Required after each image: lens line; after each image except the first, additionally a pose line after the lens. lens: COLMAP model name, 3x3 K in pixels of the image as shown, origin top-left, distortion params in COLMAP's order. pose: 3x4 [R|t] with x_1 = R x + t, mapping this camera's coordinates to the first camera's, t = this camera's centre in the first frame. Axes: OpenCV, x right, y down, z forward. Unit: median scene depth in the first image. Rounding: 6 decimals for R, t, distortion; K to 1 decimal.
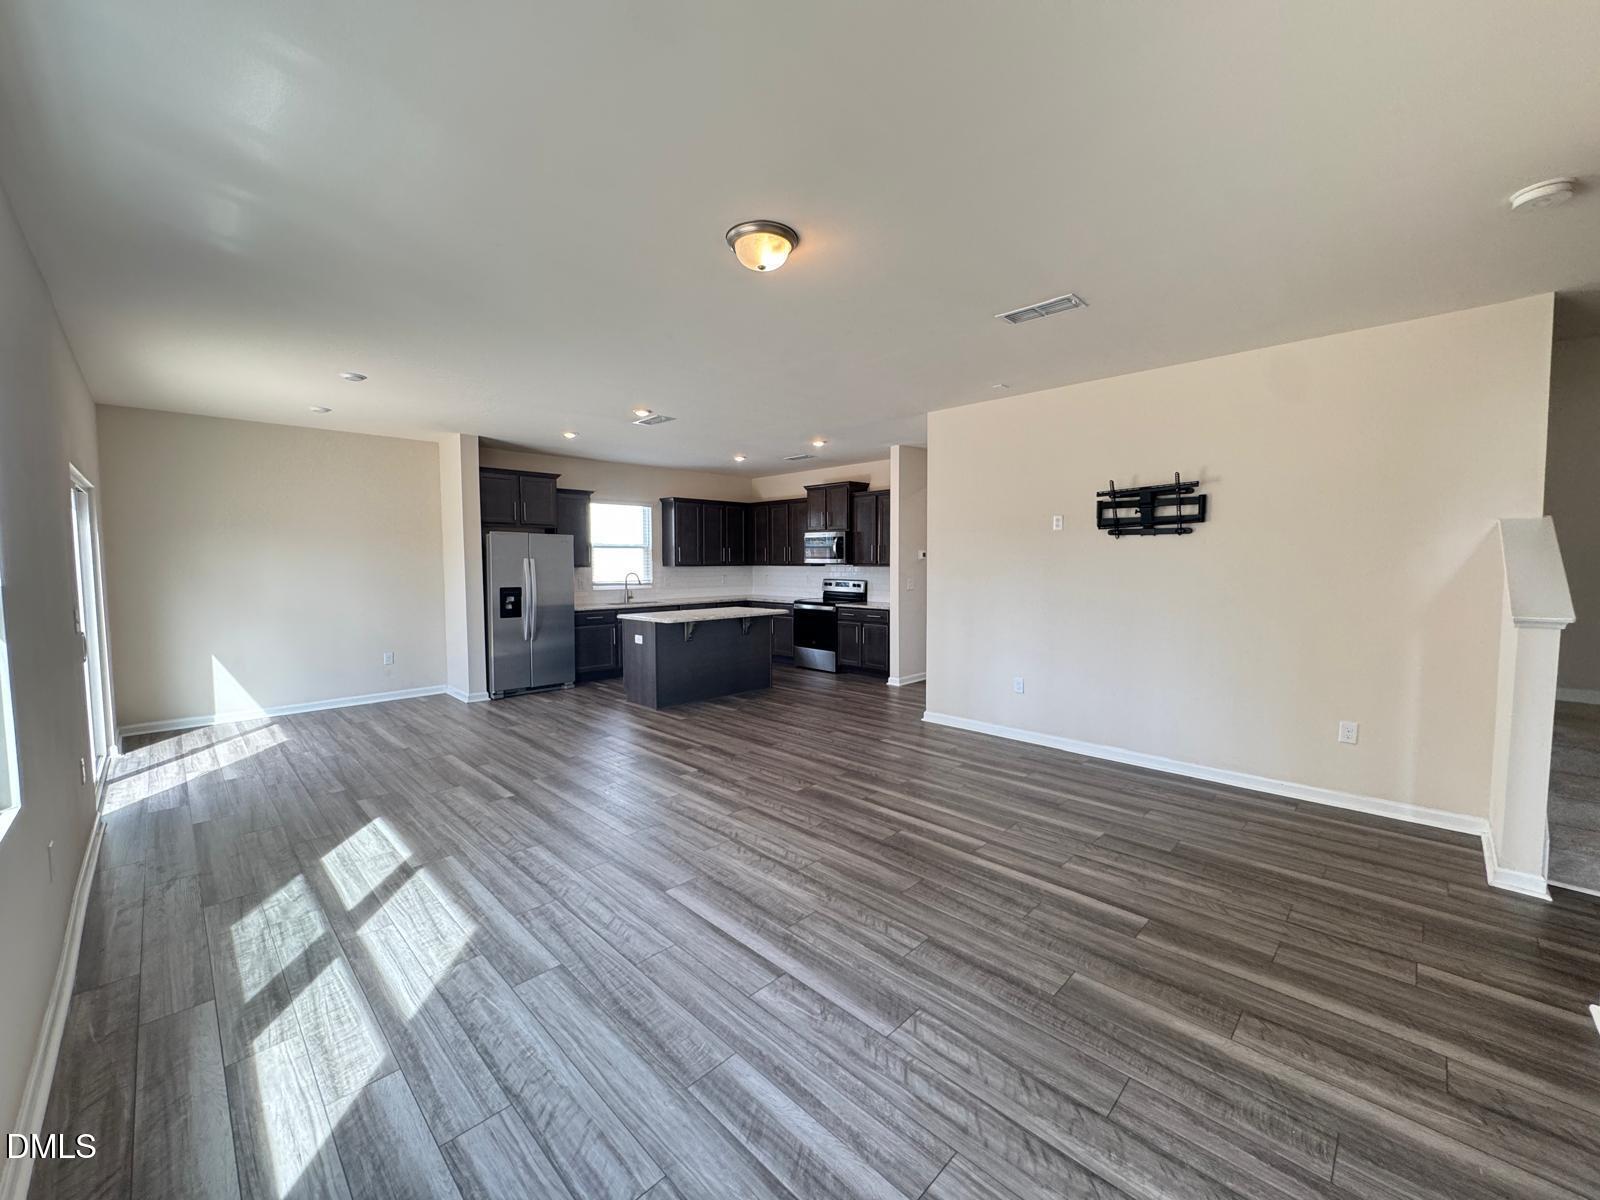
lens RADIAL K [[638.6, 0, 803.1], [0, 638.6, 604.1], [0, 0, 1]] dist [0.000144, 0.000352]
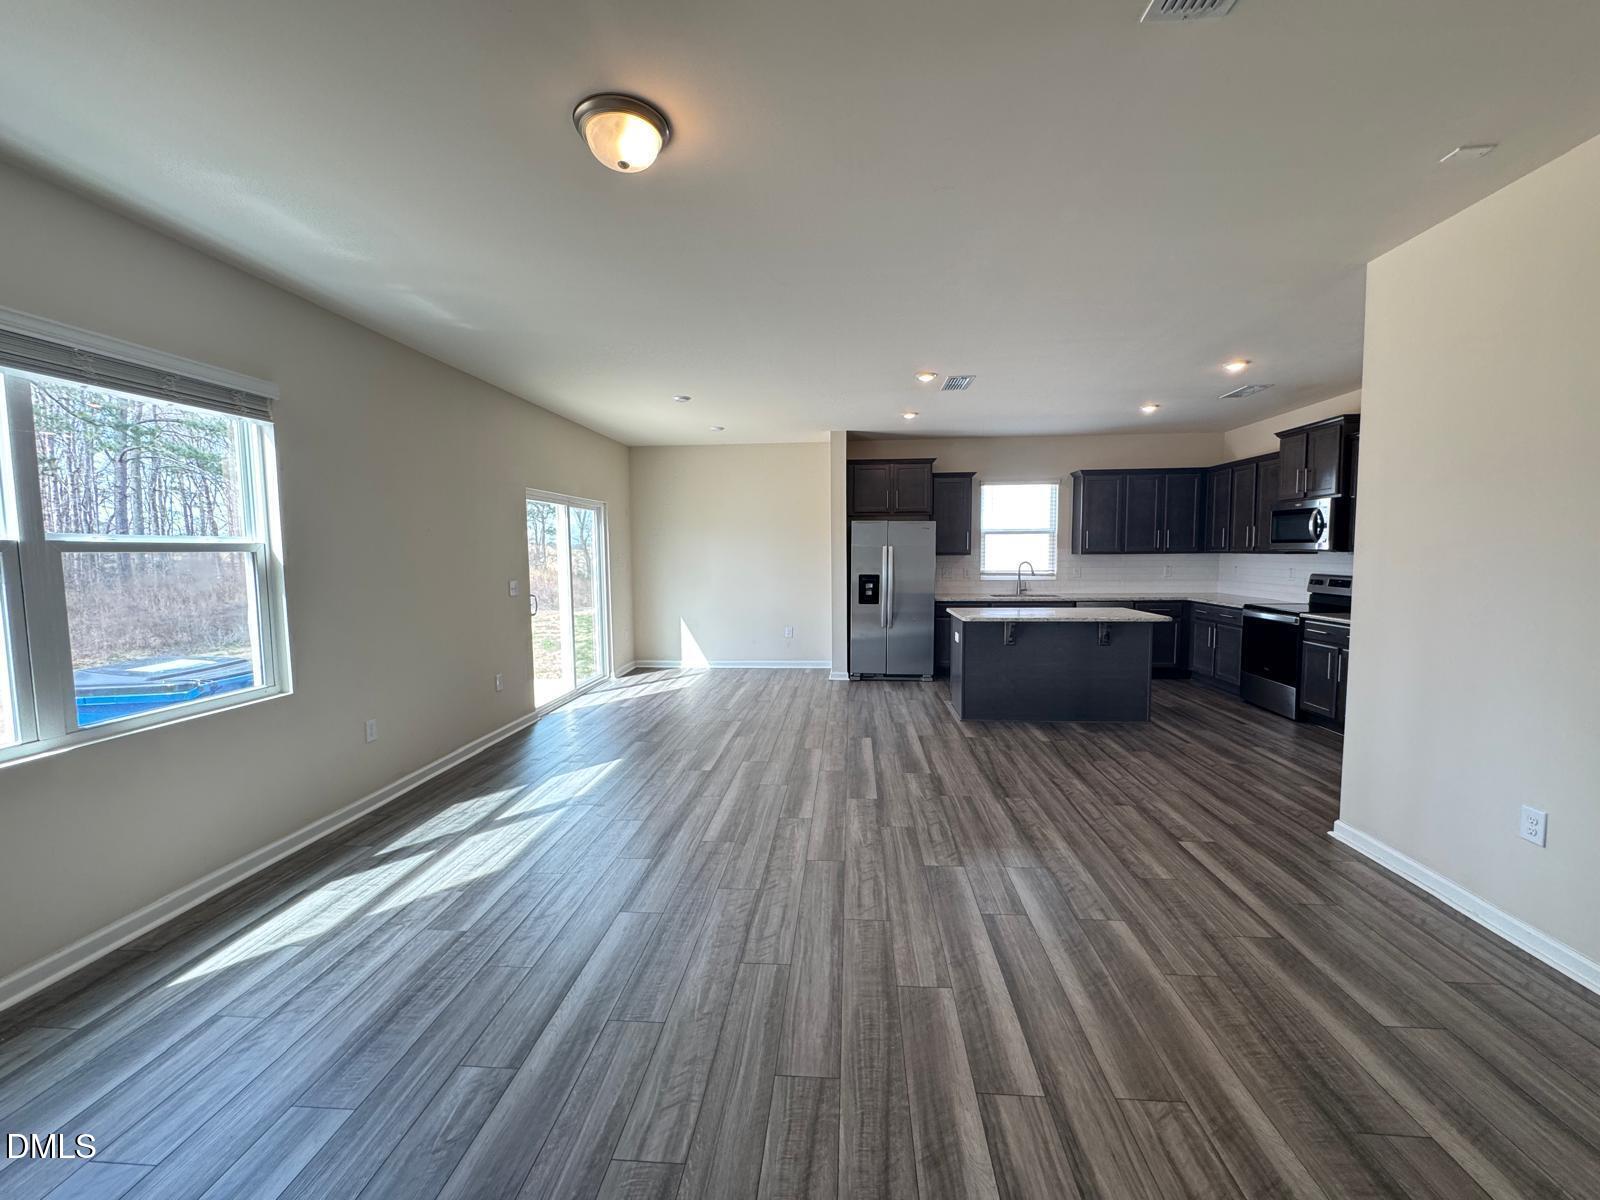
lens RADIAL K [[639.8, 0, 800.0], [0, 639.8, 600.0], [0, 0, 1]] dist [-0.002069, 0.000741]
pose [[0.643420, 0.055072, -0.763530, 0.419077], [-0.045626, 0.998395, 0.033564, -0.023850], [0.764153, 0.013241, 0.644899, 0.407067]]
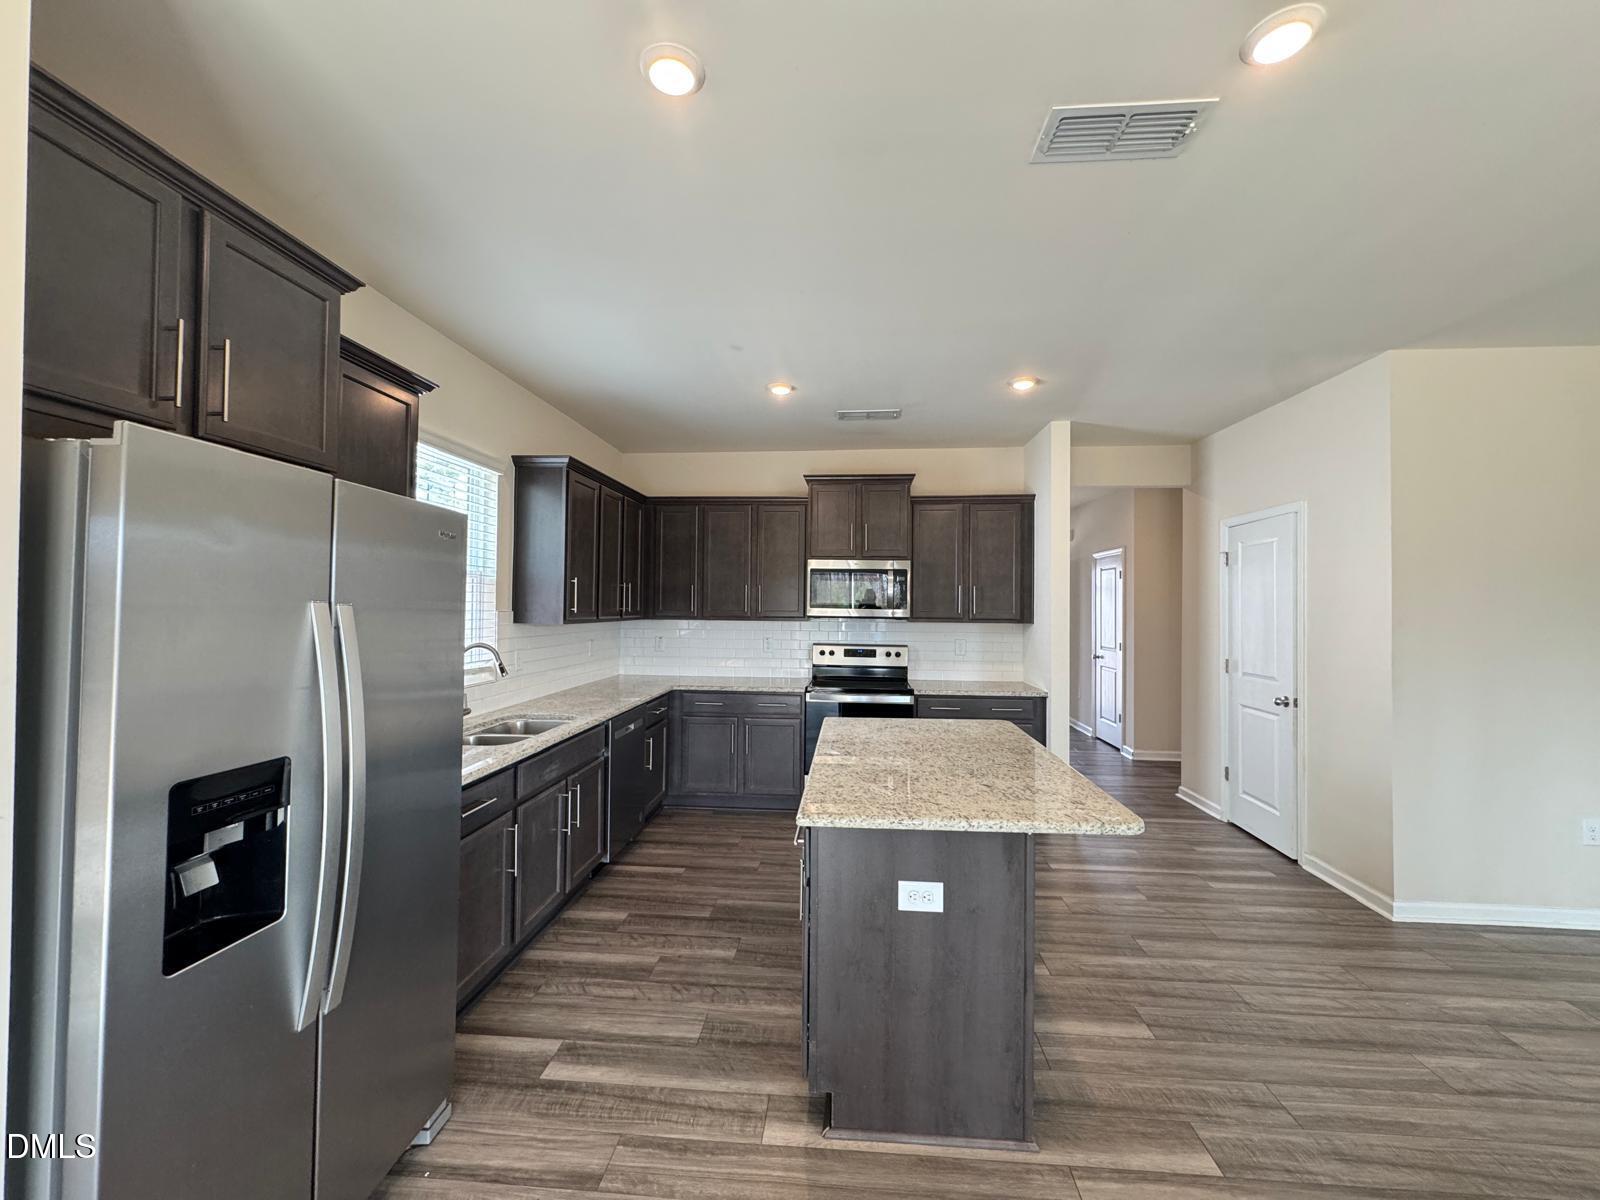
lens RADIAL K [[639.8, 0, 800.0], [0, 639.8, 600.0], [0, 0, 1]] dist [-0.002069, 0.000741]
pose [[0.763833, 0.015266, 0.645233, -0.734028], [0.035068, 0.997262, -0.065108, -0.089066], [-0.644461, 0.072359, 0.761206, 1.242372]]
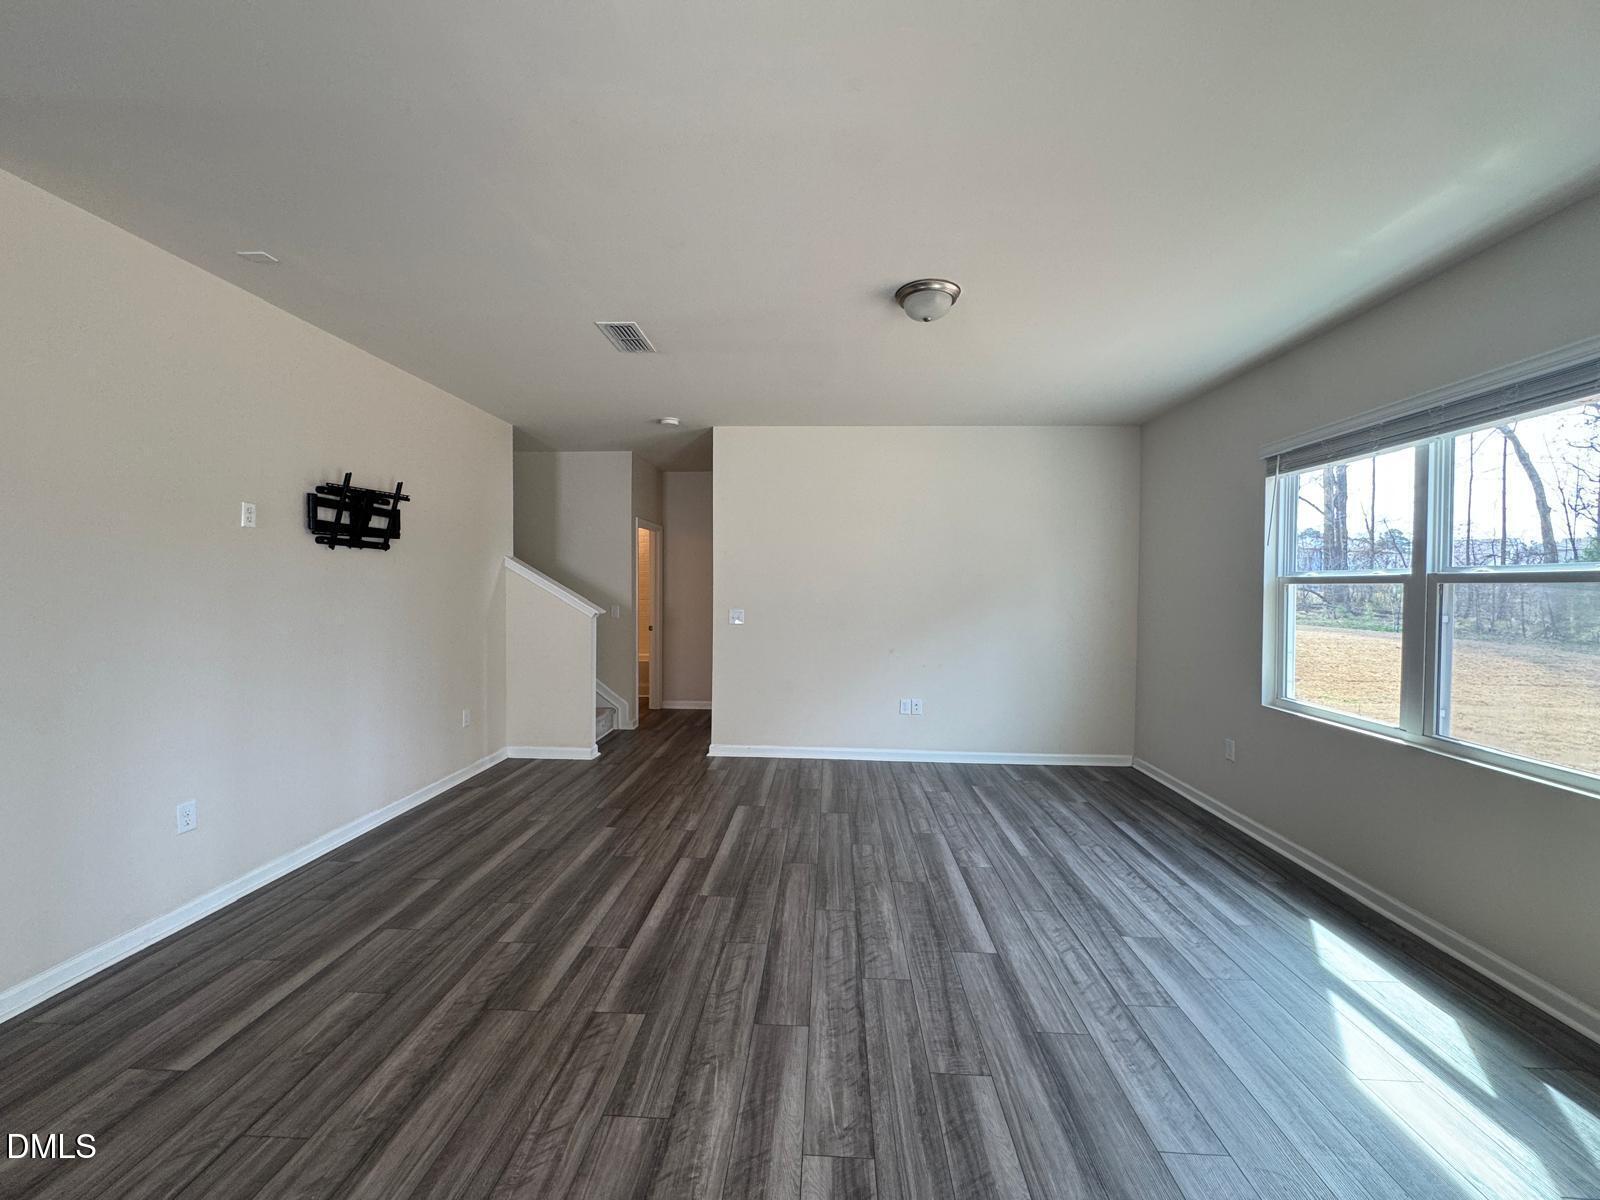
lens RADIAL K [[639.8, 0, 800.0], [0, 639.8, 600.0], [0, 0, 1]] dist [-0.002069, 0.000741]
pose [[-0.666401, -0.017501, 0.745388, -0.463680], [0.046171, 0.996837, 0.064683, -0.072179], [-0.744162, 0.077521, -0.663486, 1.184649]]
